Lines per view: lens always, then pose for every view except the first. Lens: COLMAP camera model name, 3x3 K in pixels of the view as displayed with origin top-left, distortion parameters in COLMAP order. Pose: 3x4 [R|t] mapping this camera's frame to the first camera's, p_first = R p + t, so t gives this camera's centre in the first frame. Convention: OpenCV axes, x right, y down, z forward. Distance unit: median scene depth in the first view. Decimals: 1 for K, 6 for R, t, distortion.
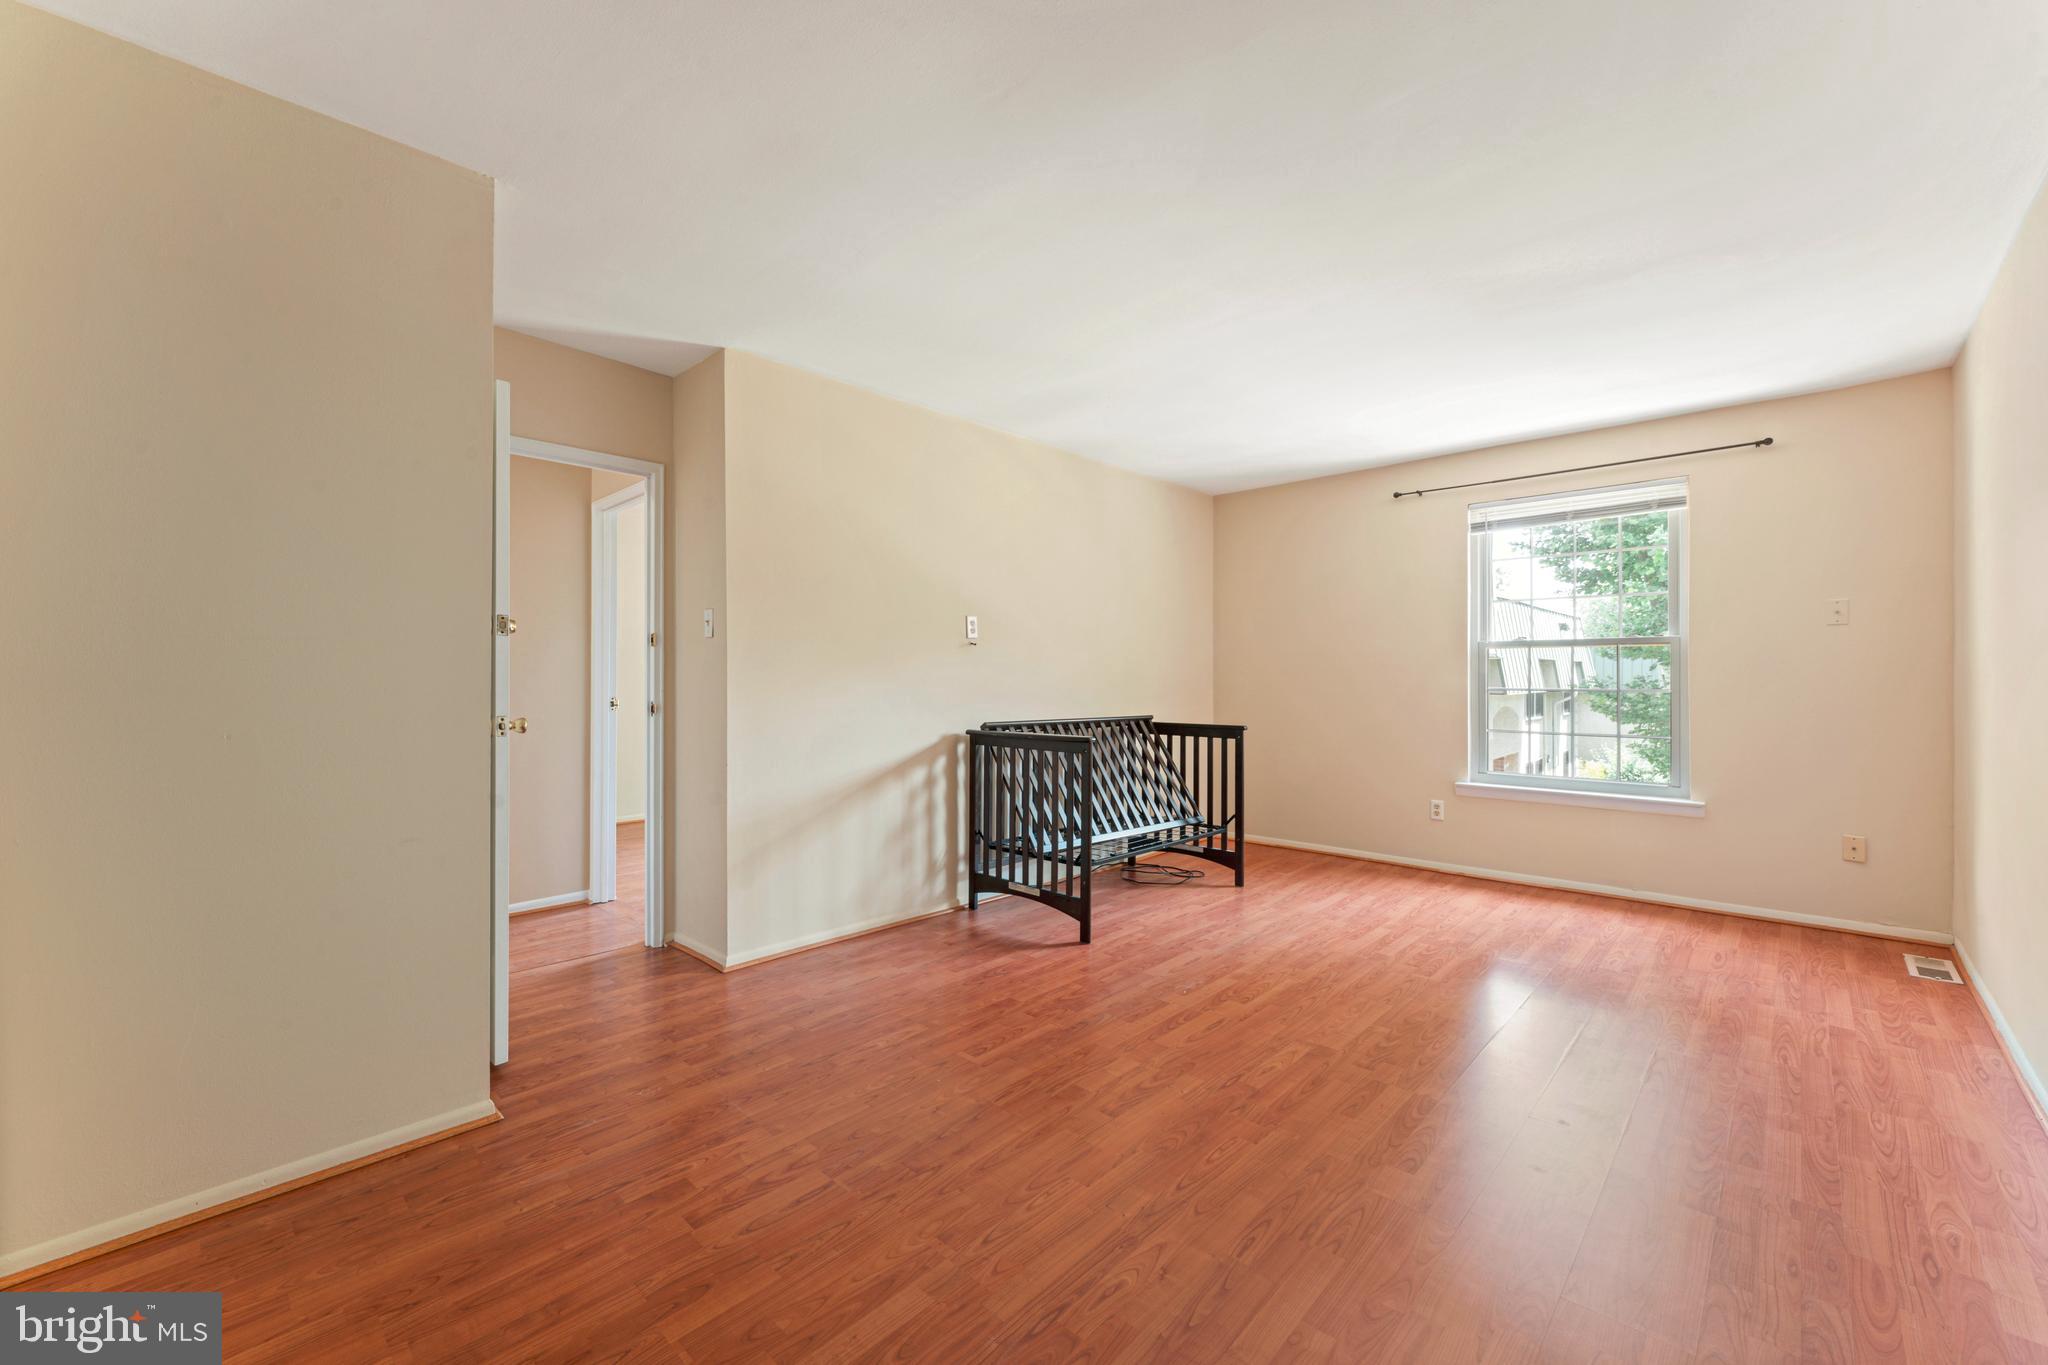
lens RADIAL K [[851.8, 0, 1024.0], [0, 851.8, 682.5], [0, 0, 1]] dist [-0.000183, -0.000113]
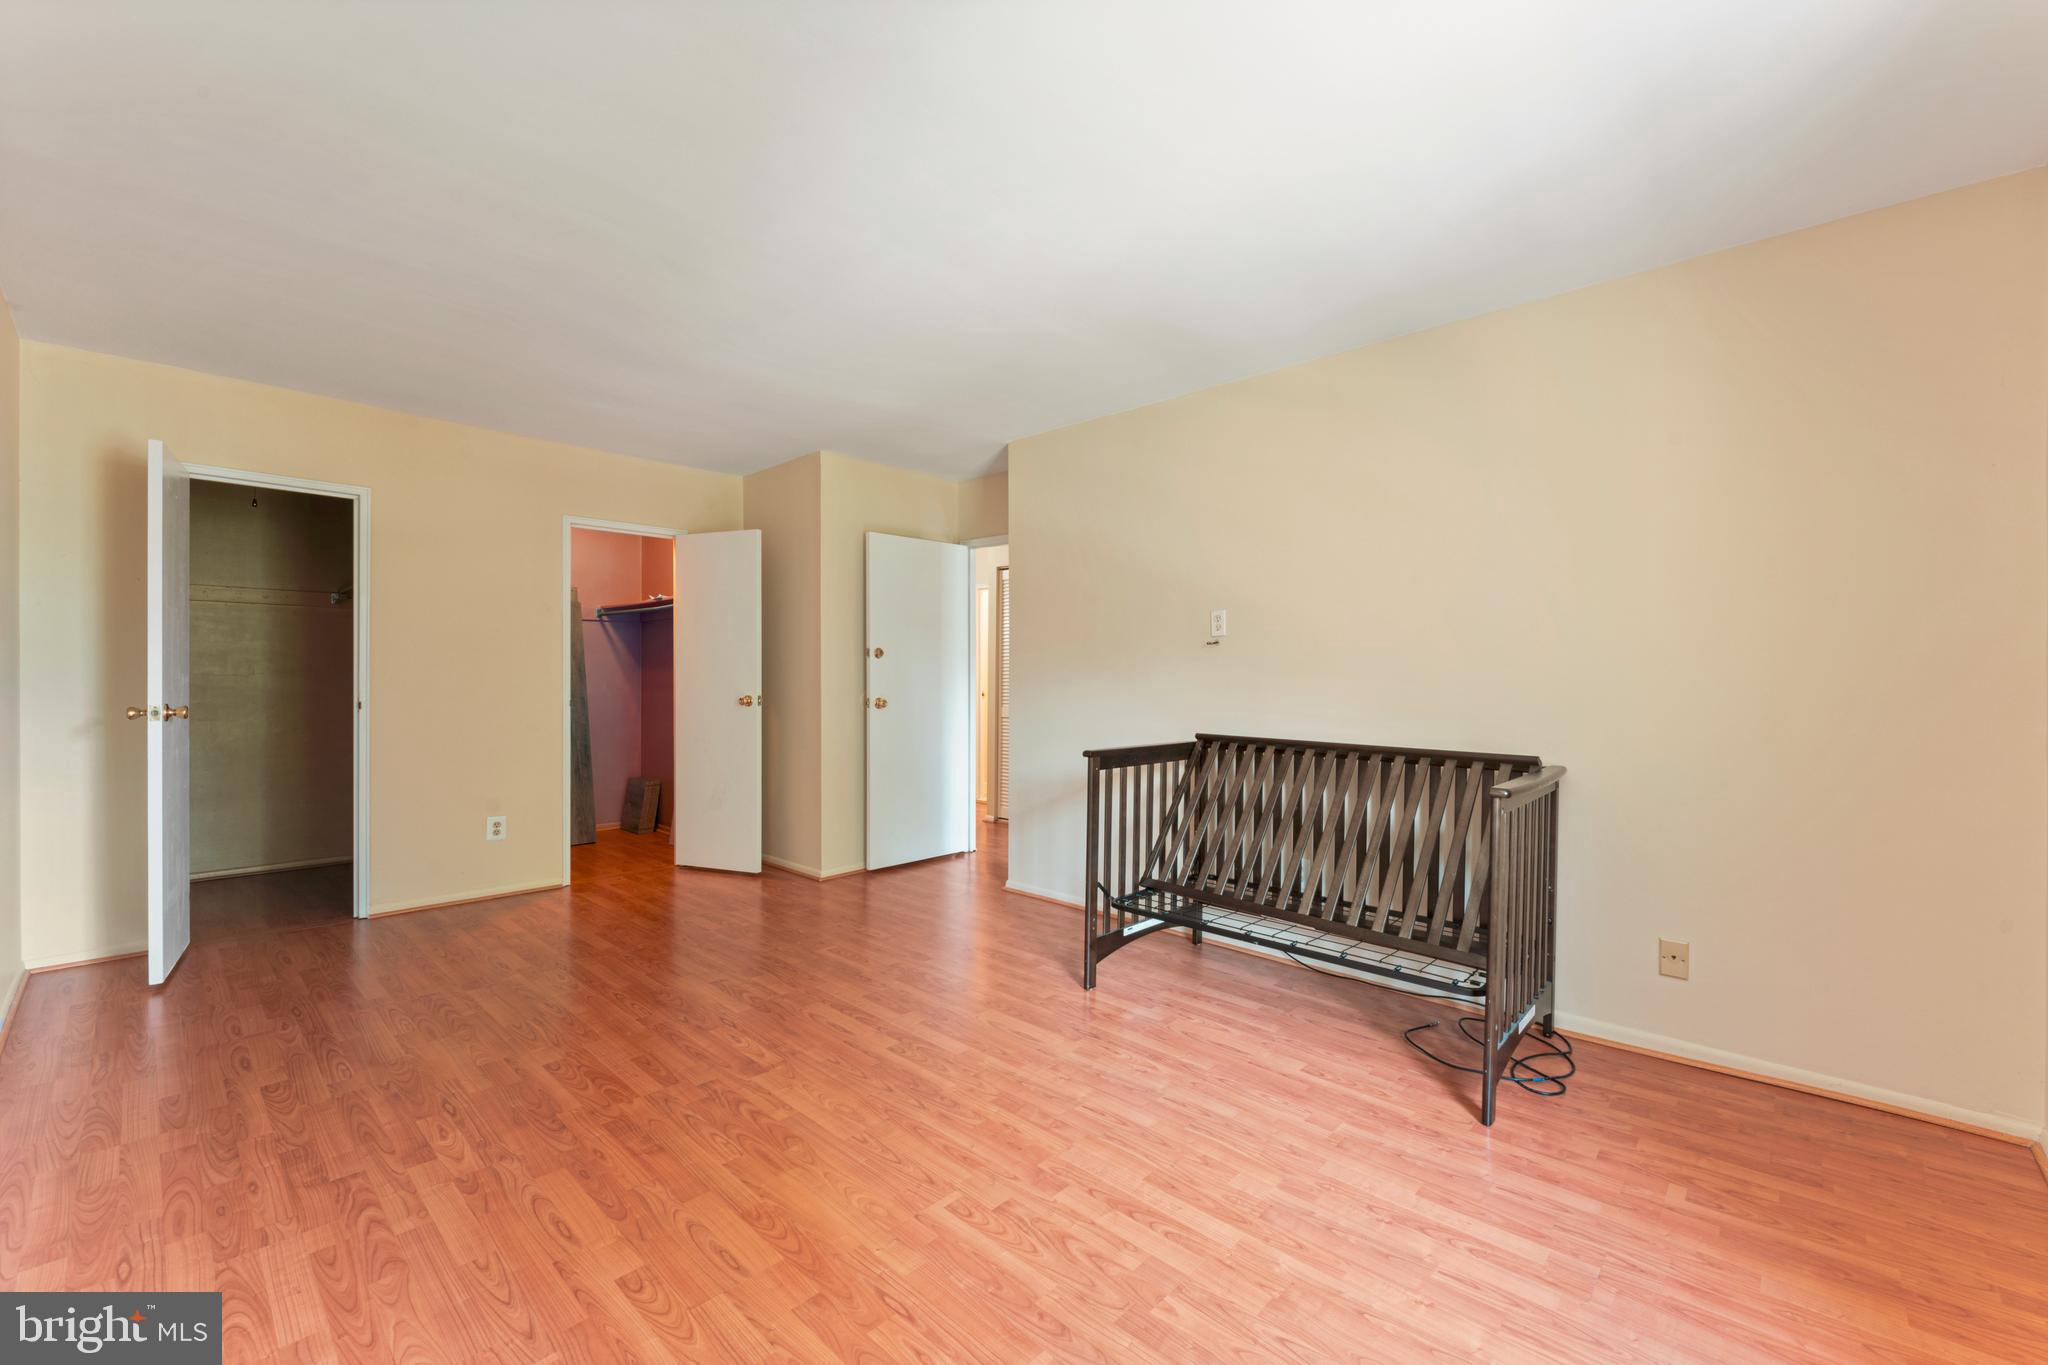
lens RADIAL K [[851.8, 0, 1024.0], [0, 851.8, 682.5], [0, 0, 1]] dist [-0.000183, -0.000113]
pose [[-0.022976, 0.008056, -0.999704, 0.947413], [-0.014317, 0.999862, 0.008386, -0.010655], [0.999633, 0.014506, -0.022858, 0.963839]]
